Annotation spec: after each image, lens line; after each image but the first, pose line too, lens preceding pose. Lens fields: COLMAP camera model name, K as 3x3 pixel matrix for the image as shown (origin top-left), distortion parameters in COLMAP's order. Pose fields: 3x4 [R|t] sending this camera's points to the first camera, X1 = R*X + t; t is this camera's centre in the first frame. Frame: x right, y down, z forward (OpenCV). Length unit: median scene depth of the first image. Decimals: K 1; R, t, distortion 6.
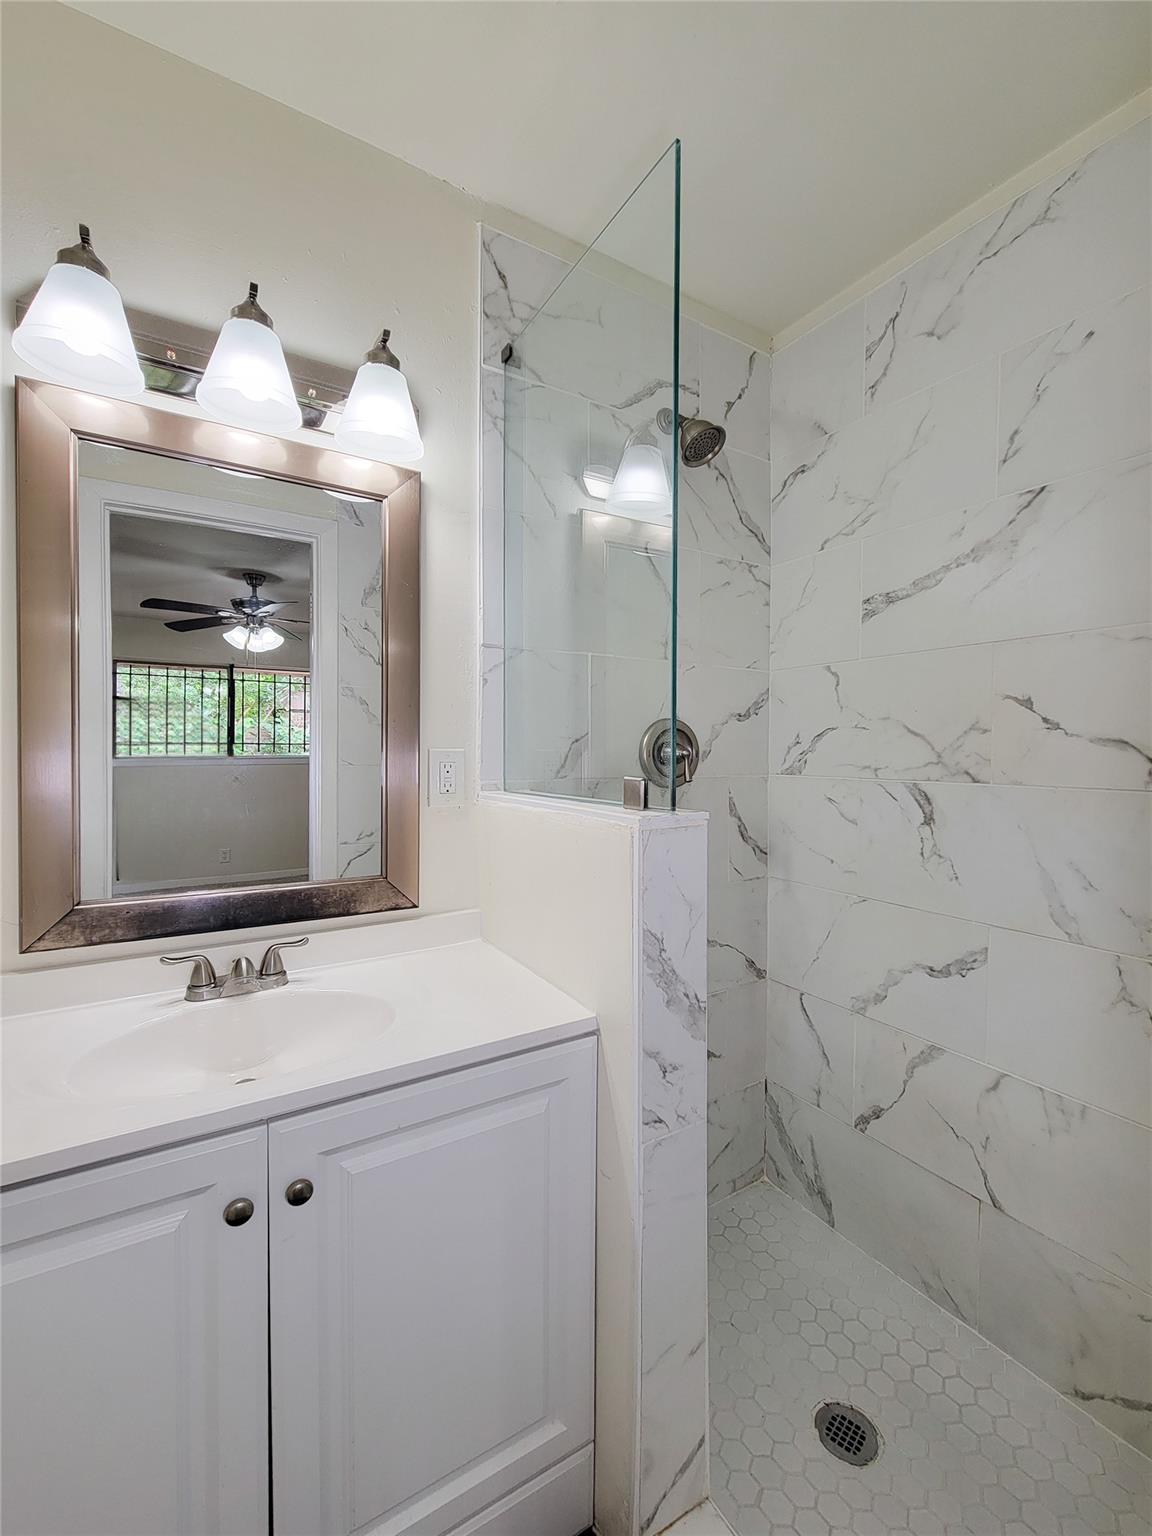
lens RADIAL K [[634.0, 0, 561.4], [0, 634.0, 763.7], [0, 0, 1]] dist [0.006605, -0.003670]
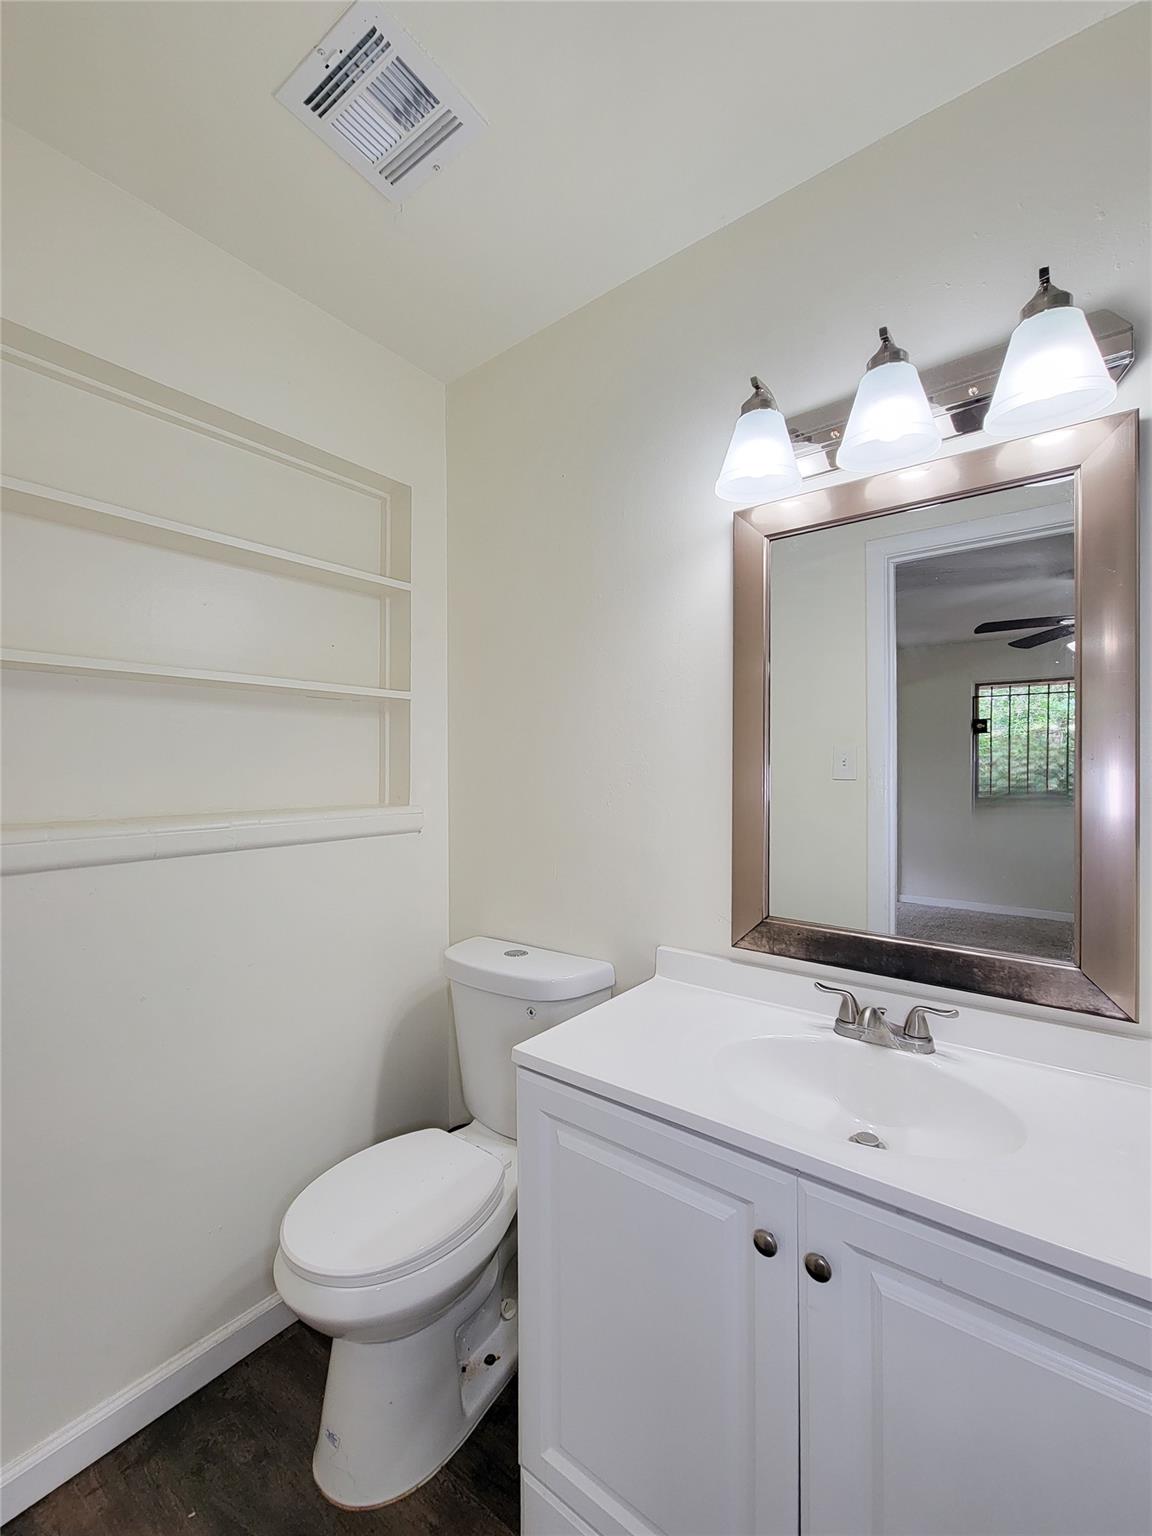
lens RADIAL K [[634.0, 0, 566.7], [0, 634.0, 765.2], [0, 0, 1]] dist [0.006605, -0.003670]
pose [[0.384538, -0.014108, -0.923002, 0.219264], [-0.017506, 0.999592, -0.022572, -0.037633], [0.922943, 0.024838, 0.384134, 0.165833]]
